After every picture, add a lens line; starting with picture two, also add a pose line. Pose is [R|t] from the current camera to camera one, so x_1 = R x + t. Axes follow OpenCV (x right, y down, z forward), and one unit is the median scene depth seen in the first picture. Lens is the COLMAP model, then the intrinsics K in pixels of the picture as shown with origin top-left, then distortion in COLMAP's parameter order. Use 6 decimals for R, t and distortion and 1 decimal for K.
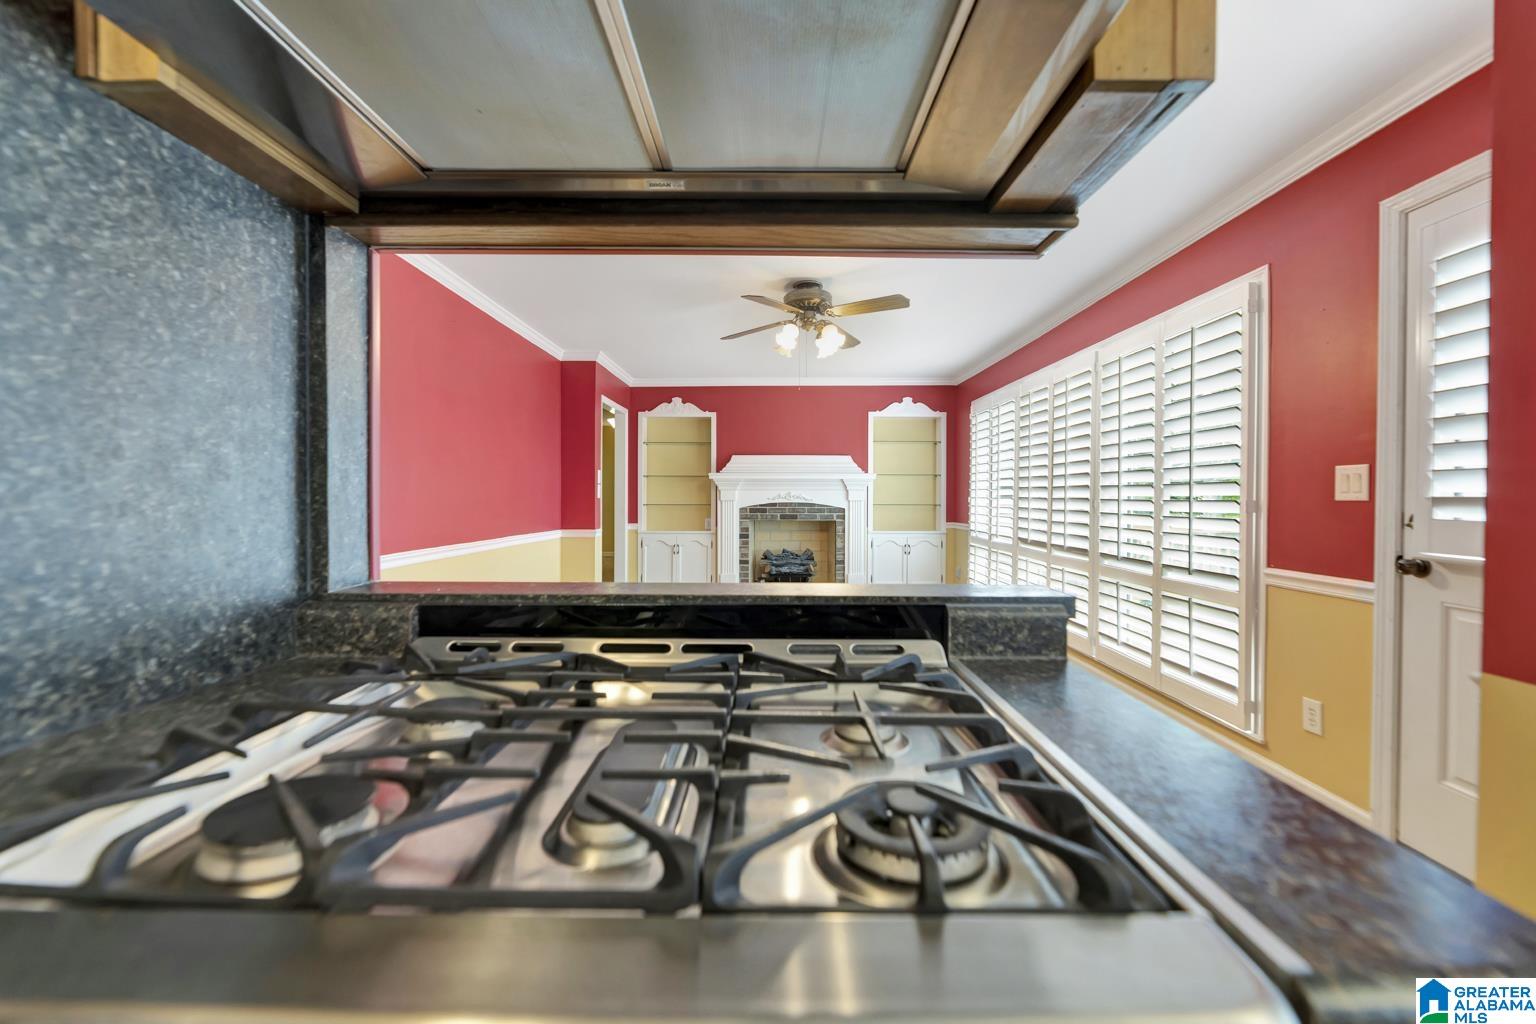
lens RADIAL K [[652.9, 0, 767.6], [0, 652.9, 505.7], [0, 0, 1]] dist [-0.003802, -0.000493]
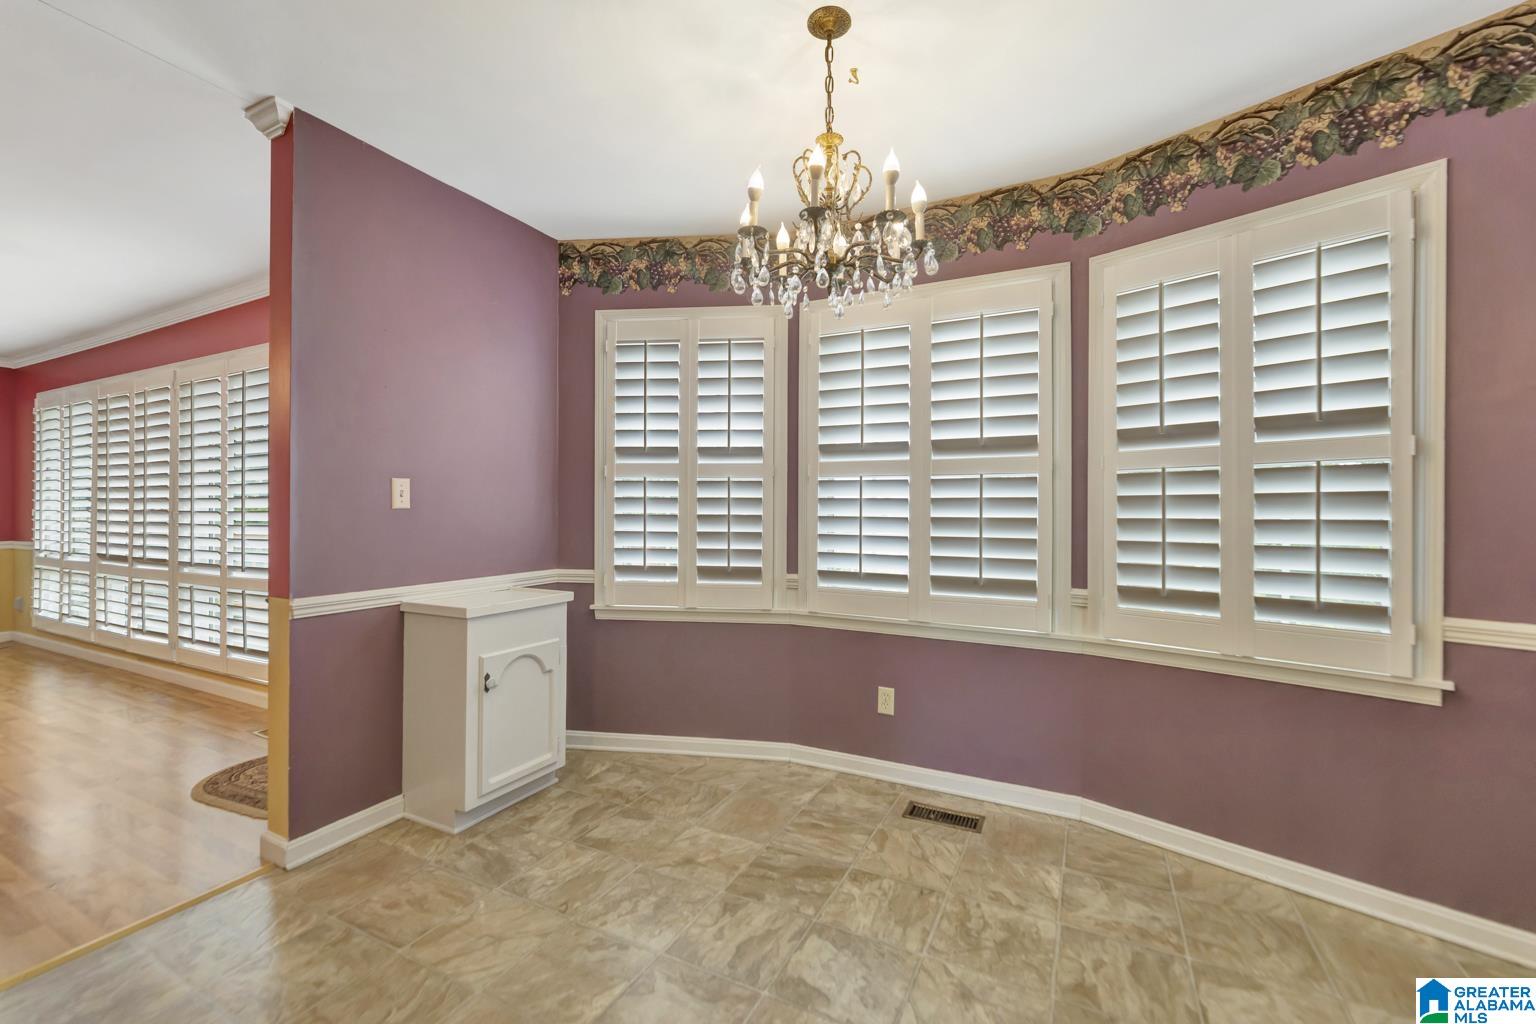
lens RADIAL K [[652.9, 0, 761.7], [0, 652.9, 509.4], [0, 0, 1]] dist [-0.003802, -0.000493]
pose [[0.453996, -0.002152, 0.891001, -0.003023], [0.013779, 0.999894, -0.004606, 0.004923], [-0.890897, 0.014368, 0.453978, -0.315633]]
